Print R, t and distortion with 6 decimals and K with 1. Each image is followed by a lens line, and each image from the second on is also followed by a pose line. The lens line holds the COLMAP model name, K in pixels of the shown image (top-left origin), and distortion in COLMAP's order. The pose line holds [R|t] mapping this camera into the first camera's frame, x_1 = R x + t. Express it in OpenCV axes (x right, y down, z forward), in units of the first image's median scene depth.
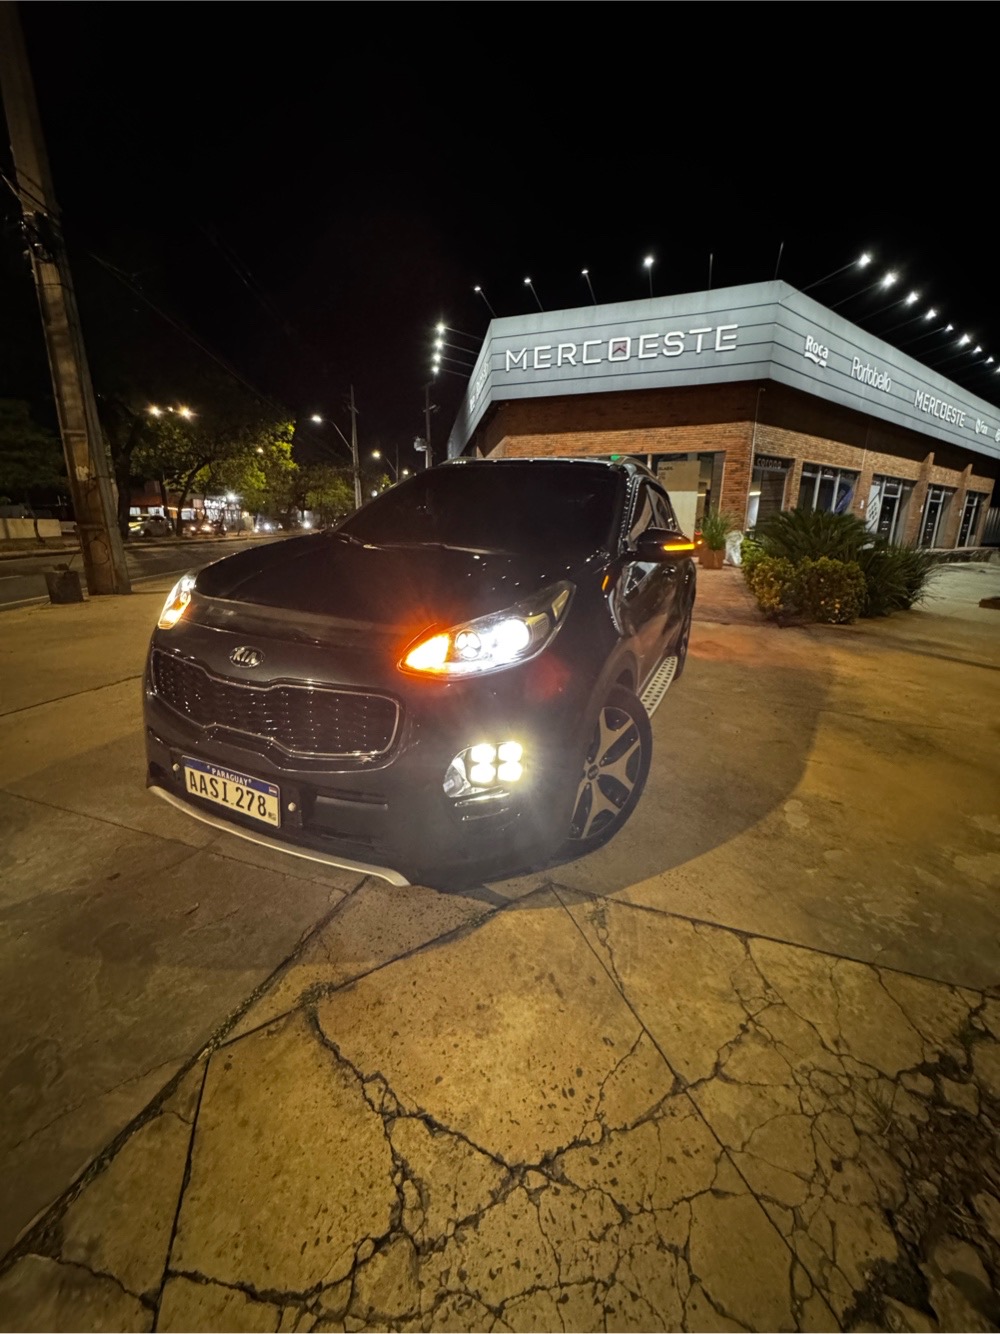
lens RADIAL K [[526.9, 0, 500.0], [0, 526.9, 667.0], [0, 0, 1]] dist [-0.003227, 0.000076]
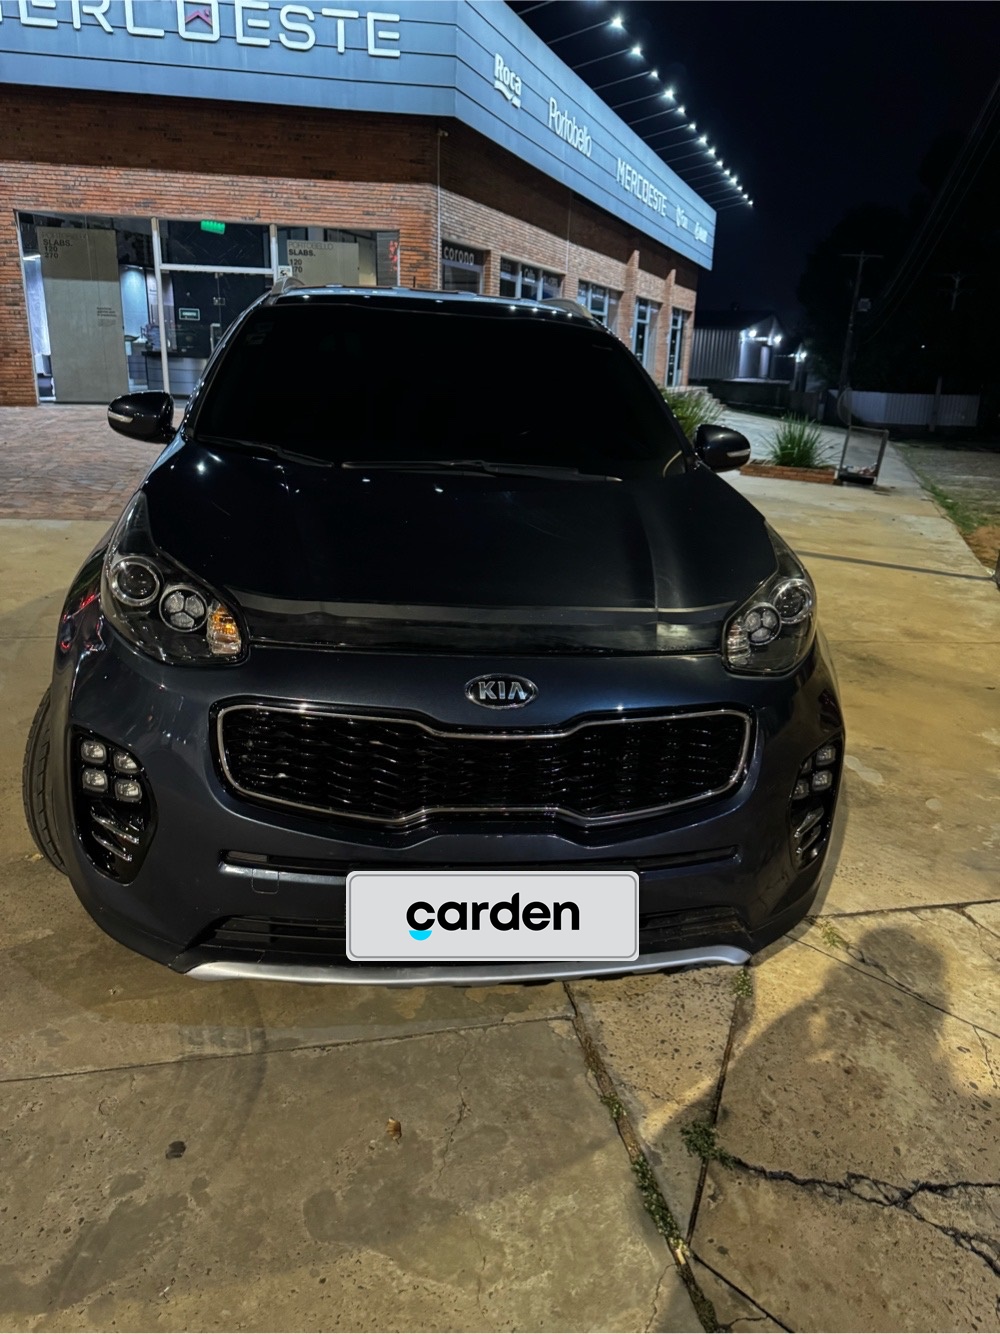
lens RADIAL K [[941.3, 0, 500.0], [0, 941.3, 667.0], [0, 0, 1]] dist [-0.000949, -0.001736]
pose [[0.846995, -0.151764, 0.509477, -0.106893], [0.115053, 0.988001, 0.103034, -0.016386], [-0.519001, -0.028653, 0.854293, 0.006234]]
